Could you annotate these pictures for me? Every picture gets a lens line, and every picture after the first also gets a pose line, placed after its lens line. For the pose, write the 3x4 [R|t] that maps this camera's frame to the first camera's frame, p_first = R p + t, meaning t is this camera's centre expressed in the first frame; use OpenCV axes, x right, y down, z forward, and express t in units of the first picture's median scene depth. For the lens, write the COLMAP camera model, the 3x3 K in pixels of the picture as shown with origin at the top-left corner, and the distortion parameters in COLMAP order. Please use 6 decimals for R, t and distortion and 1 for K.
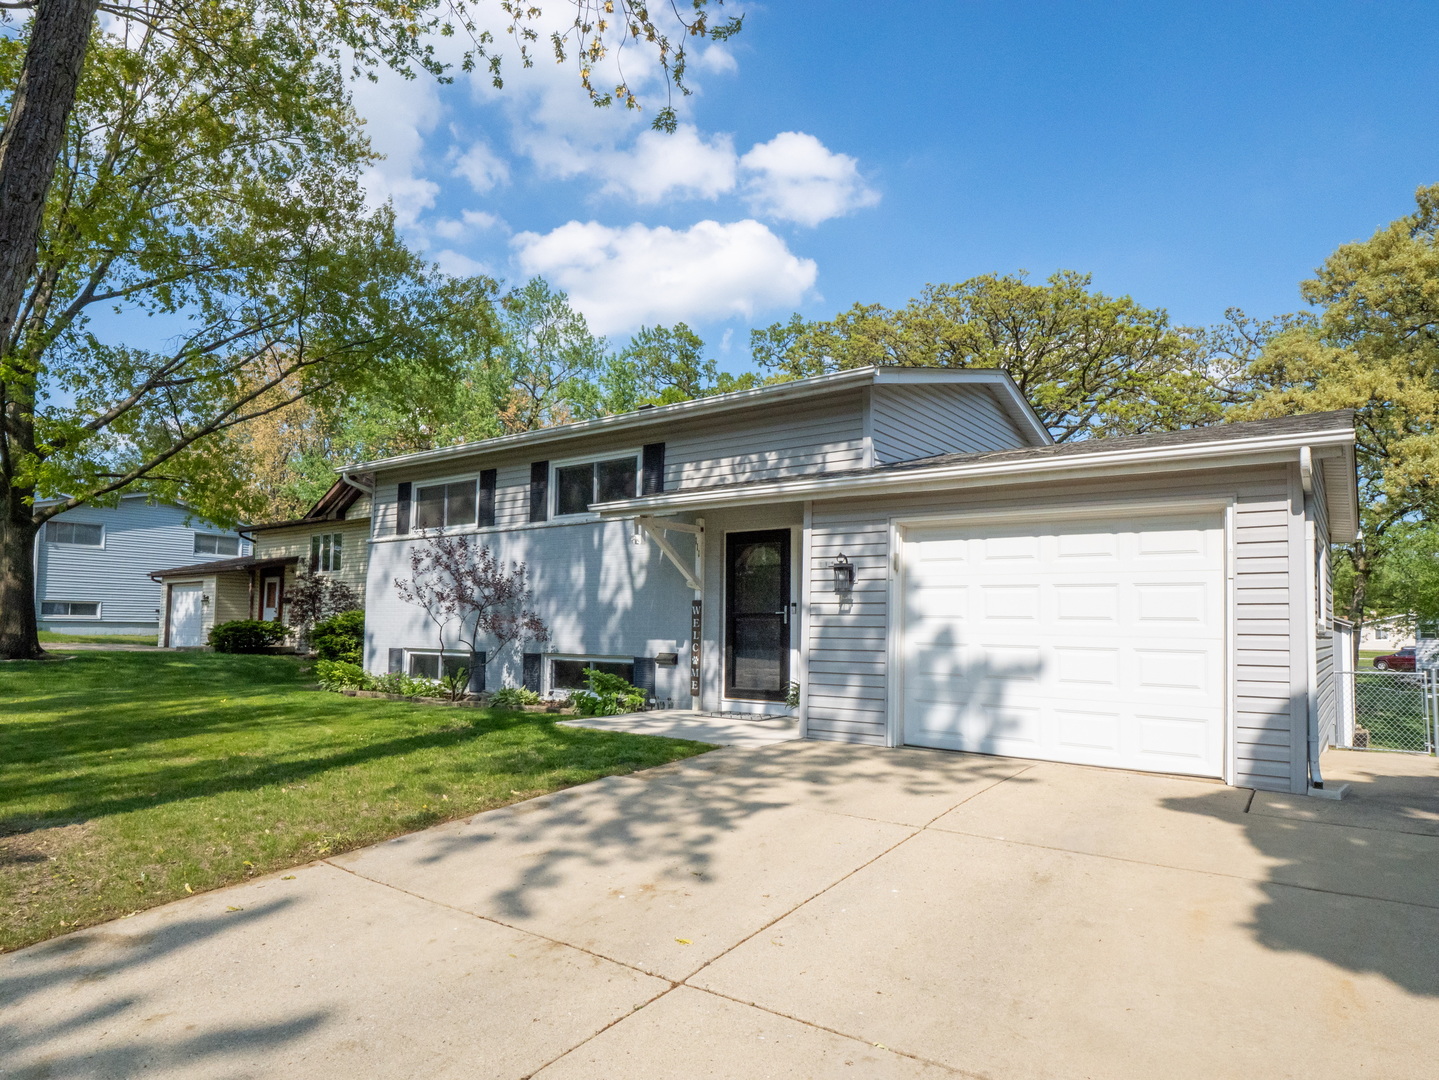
lens RADIAL K [[884.2, 0, 719.5], [0, 884.2, 540.0], [0, 0, 1]] dist [-0.000923, -0.000305]
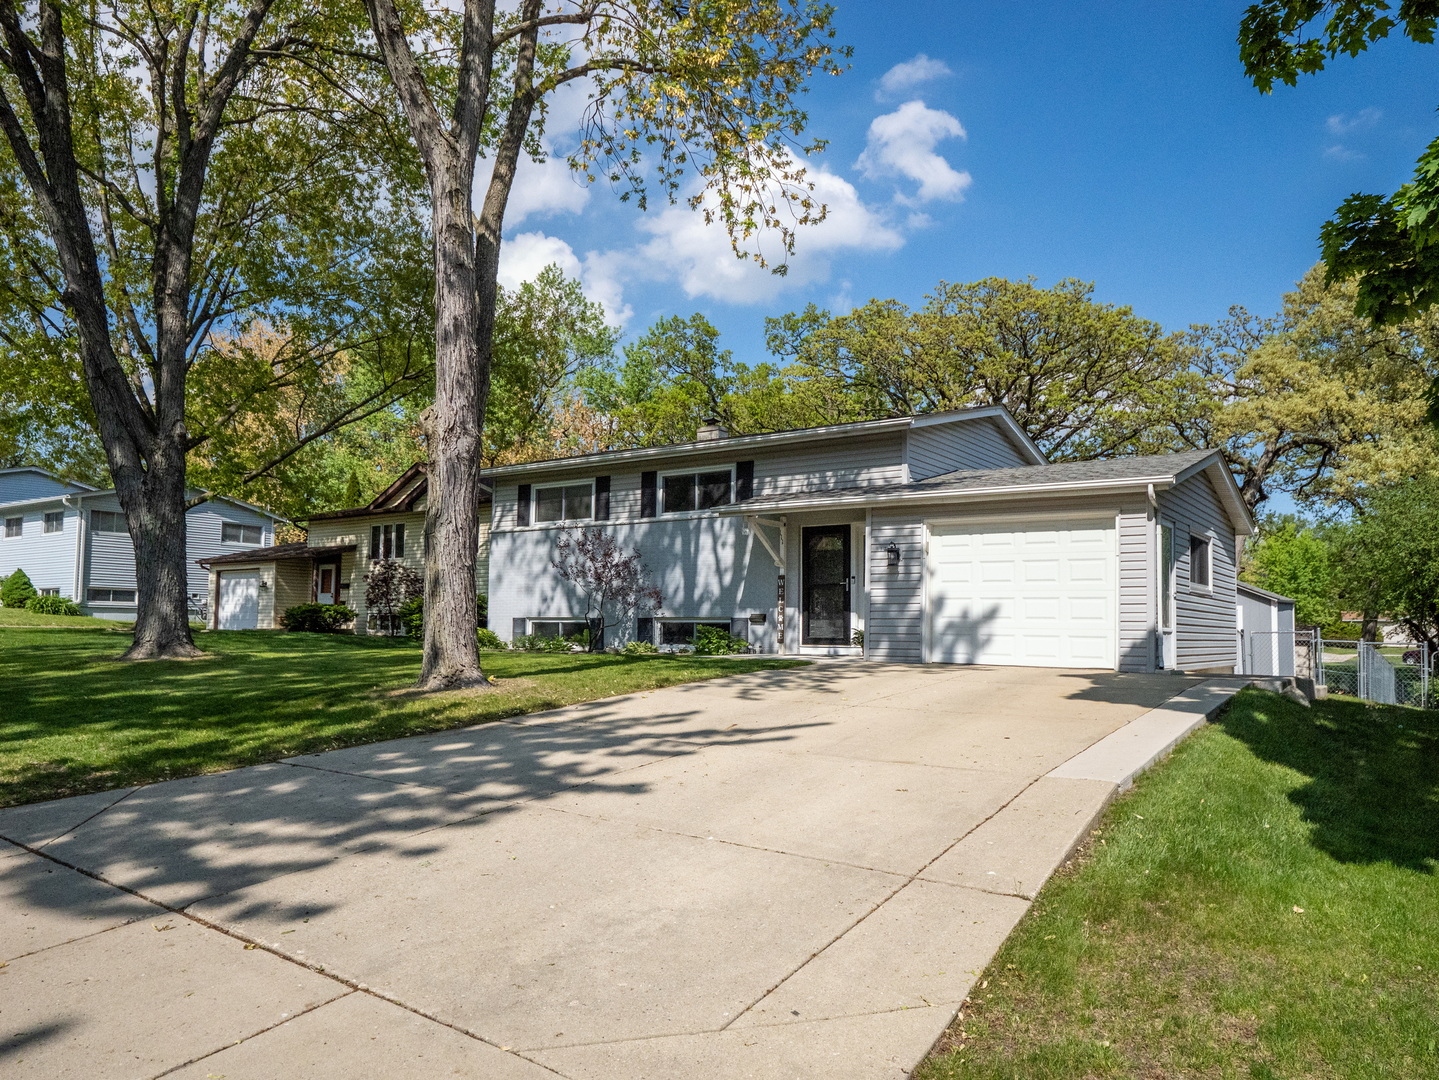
lens RADIAL K [[990.7, 0, 719.5], [0, 990.7, 540.0], [0, 0, 1]] dist [0.005742, 0.002109]
pose [[0.999909, 0.000741, 0.013480, -0.096873], [-0.000910, 0.999921, 0.012550, -0.004914], [-0.013469, -0.012561, 0.999830, -0.383322]]
